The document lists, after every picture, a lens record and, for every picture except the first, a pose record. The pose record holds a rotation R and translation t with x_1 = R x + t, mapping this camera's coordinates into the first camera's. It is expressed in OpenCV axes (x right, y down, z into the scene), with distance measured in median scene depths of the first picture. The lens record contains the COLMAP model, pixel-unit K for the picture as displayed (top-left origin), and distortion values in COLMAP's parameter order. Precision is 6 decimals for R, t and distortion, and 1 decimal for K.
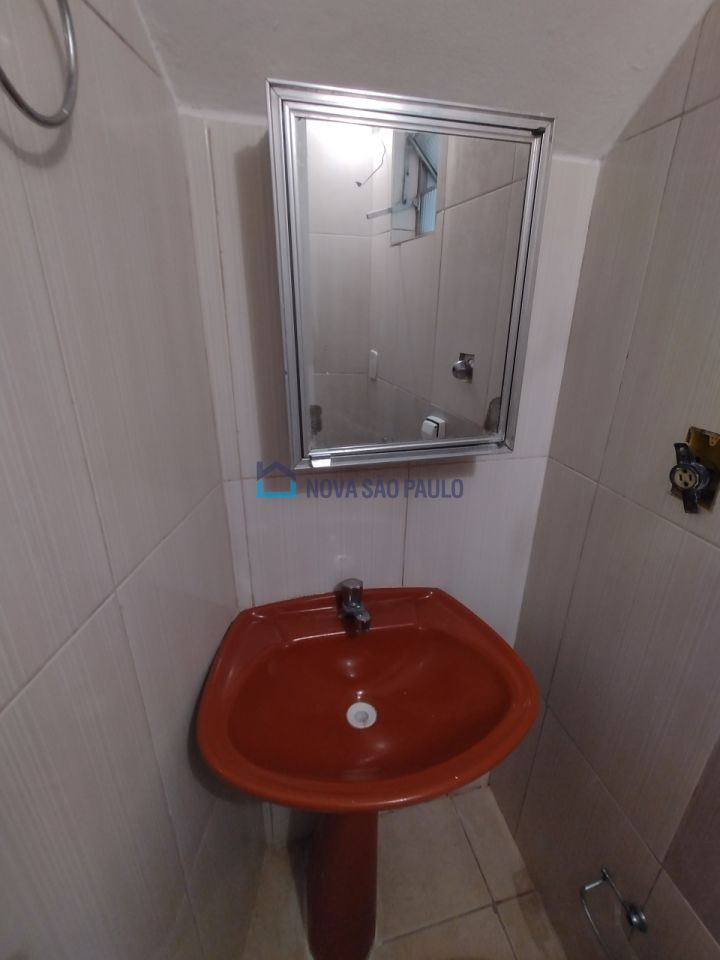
lens RADIAL K [[454.5, 0, 363.9], [0, 454.5, 464.2], [0, 0, 1]] dist [0.000766, -0.000098]
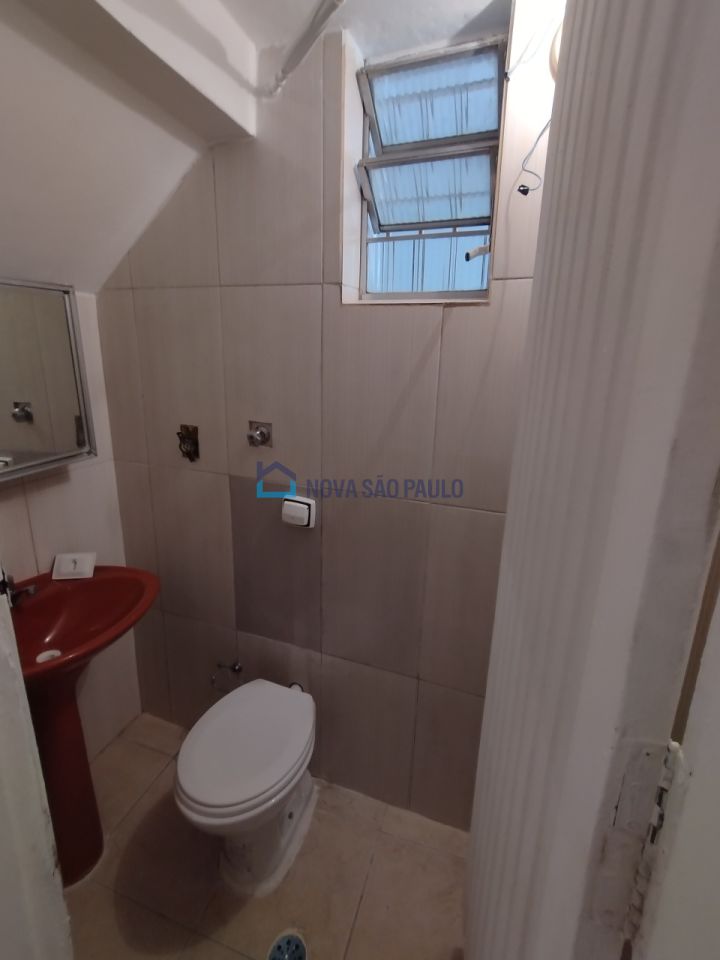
lens RADIAL K [[438.3, 0, 360.0], [0, 438.3, 480.0], [0, 0, 1]] dist [0.001906, 0.000454]
pose [[0.543370, -0.249983, 0.801410, -0.498265], [0.269493, 0.956051, 0.115499, 0.139127], [-0.795061, 0.153215, 0.586858, -0.771203]]
